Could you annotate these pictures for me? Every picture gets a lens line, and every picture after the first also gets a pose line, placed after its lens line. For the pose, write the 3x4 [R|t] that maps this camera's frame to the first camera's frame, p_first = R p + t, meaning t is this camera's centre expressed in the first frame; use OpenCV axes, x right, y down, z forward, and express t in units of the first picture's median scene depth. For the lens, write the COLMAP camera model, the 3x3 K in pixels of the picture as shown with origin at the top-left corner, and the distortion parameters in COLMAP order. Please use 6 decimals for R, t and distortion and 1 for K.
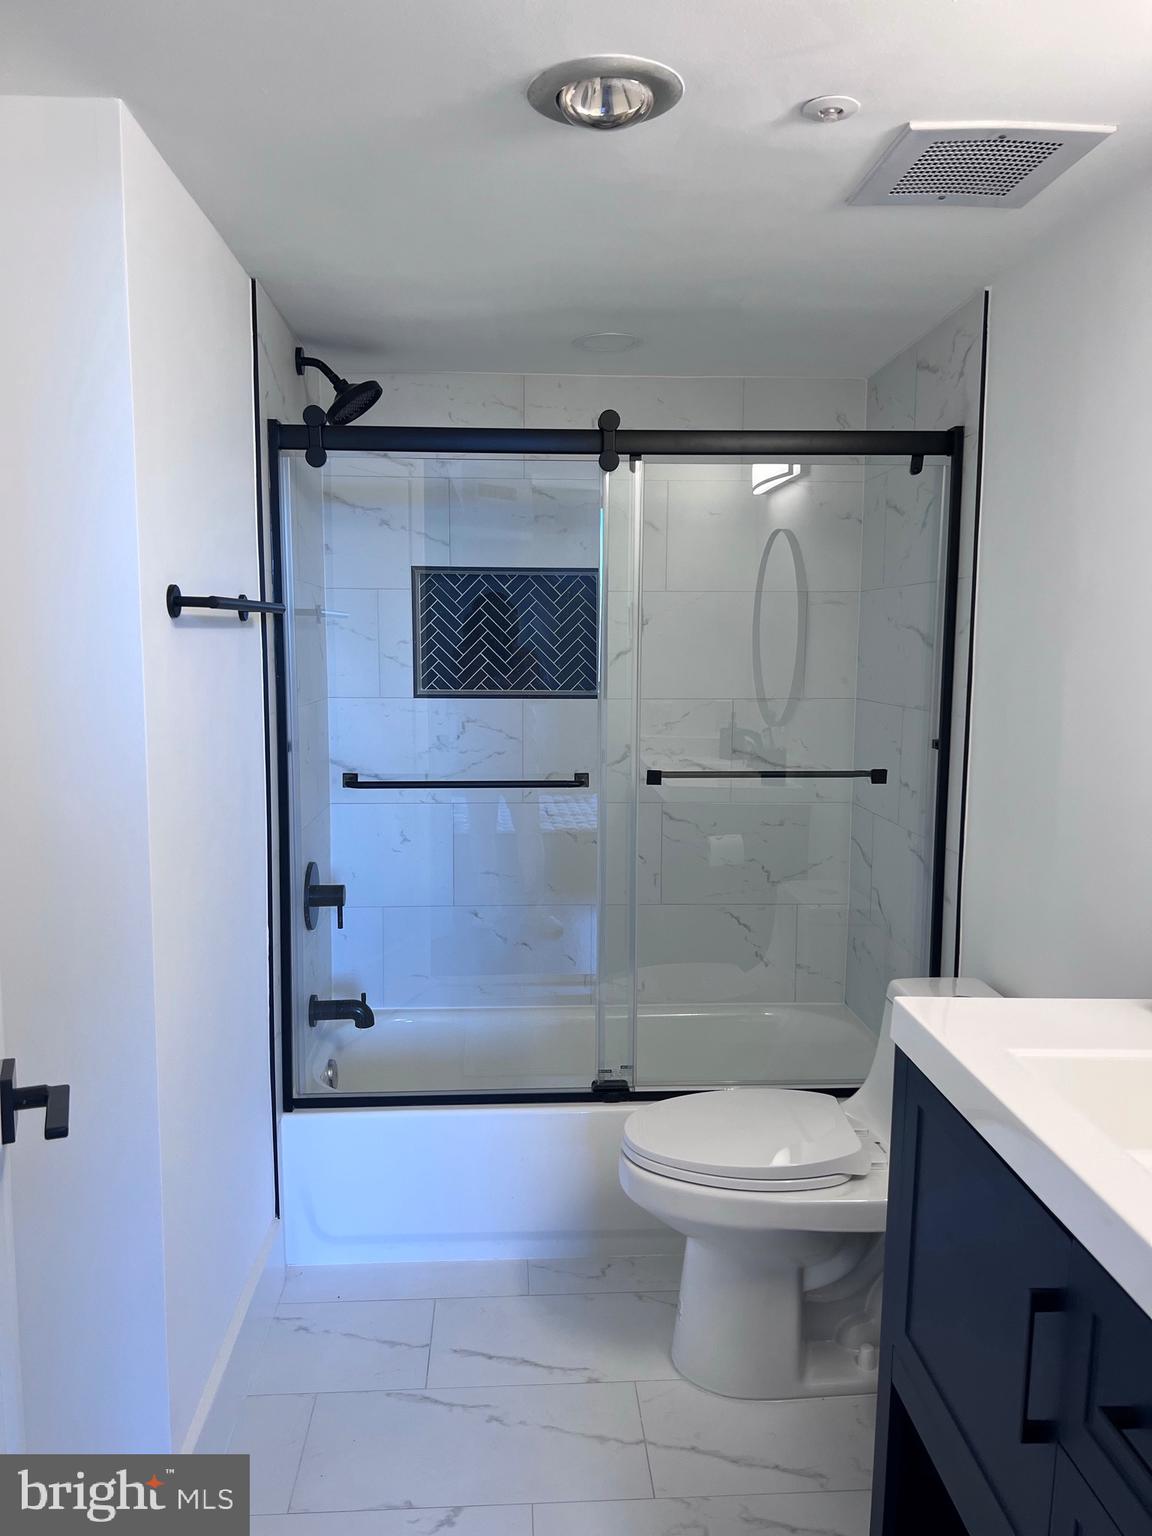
lens RADIAL K [[1160.4, 0, 576.5], [0, 1160.4, 779.4], [0, 0, 1]] dist [0.064998, -0.072598]
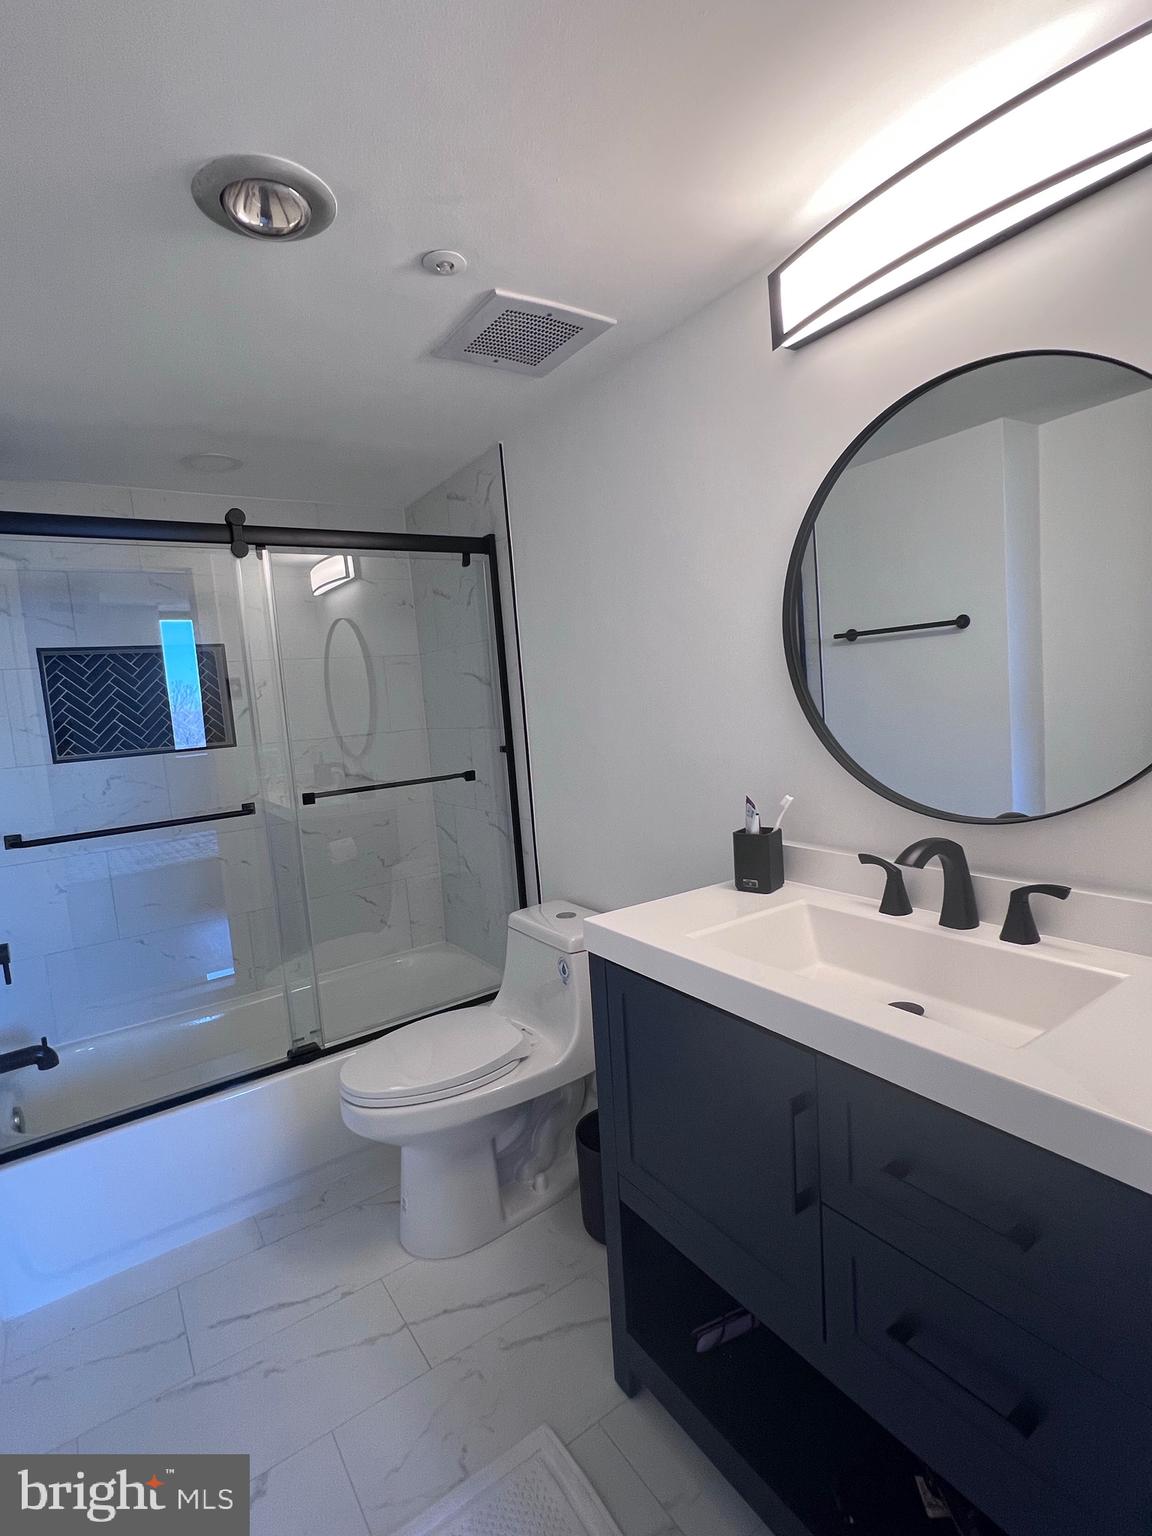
lens RADIAL K [[745.9, 0, 577.8], [0, 745.9, 766.9], [0, 0, 1]] dist [0.002293, 0.001516]
pose [[0.852878, -0.121695, 0.507730, -0.092607], [0.142376, 0.989811, -0.001918, 0.007463], [-0.502324, 0.073925, 0.861514, 0.150420]]
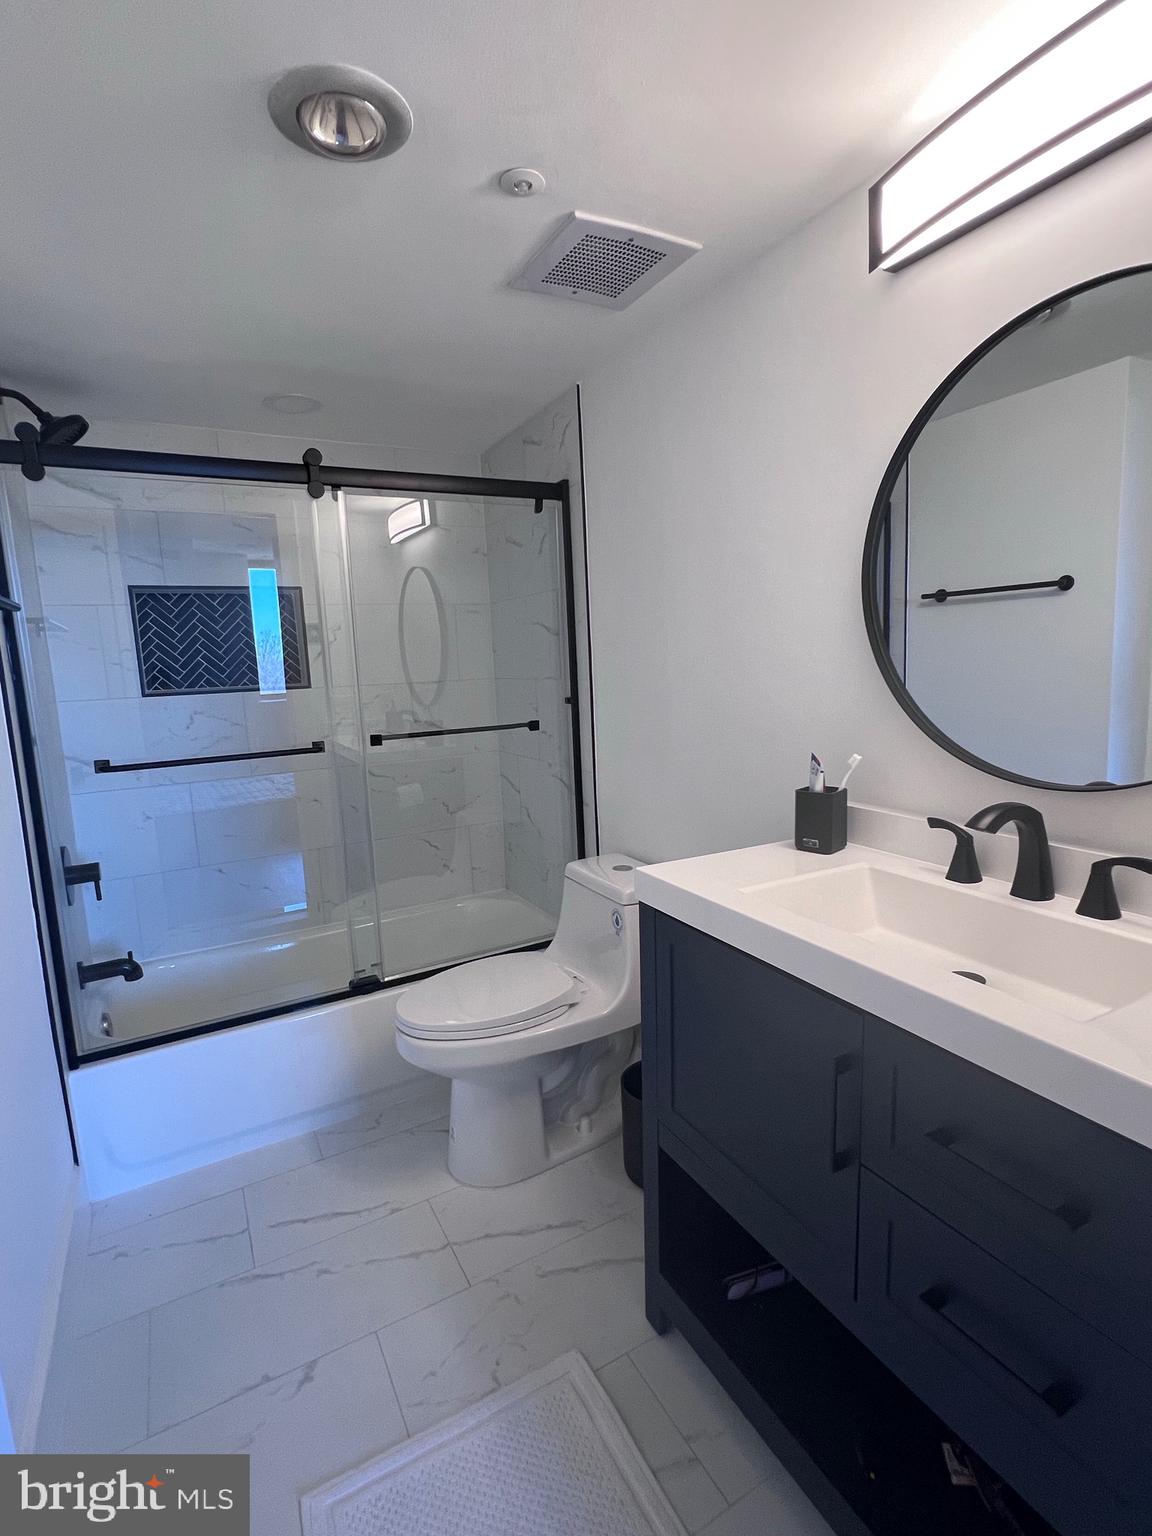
lens RADIAL K [[745.9, 0, 579.1], [0, 745.9, 767.5], [0, 0, 1]] dist [0.002293, 0.001516]
pose [[0.901165, -0.106070, 0.420299, -0.082482], [0.099050, 0.994335, 0.038565, 0.019329], [-0.422008, 0.006877, 0.906566, 0.152707]]
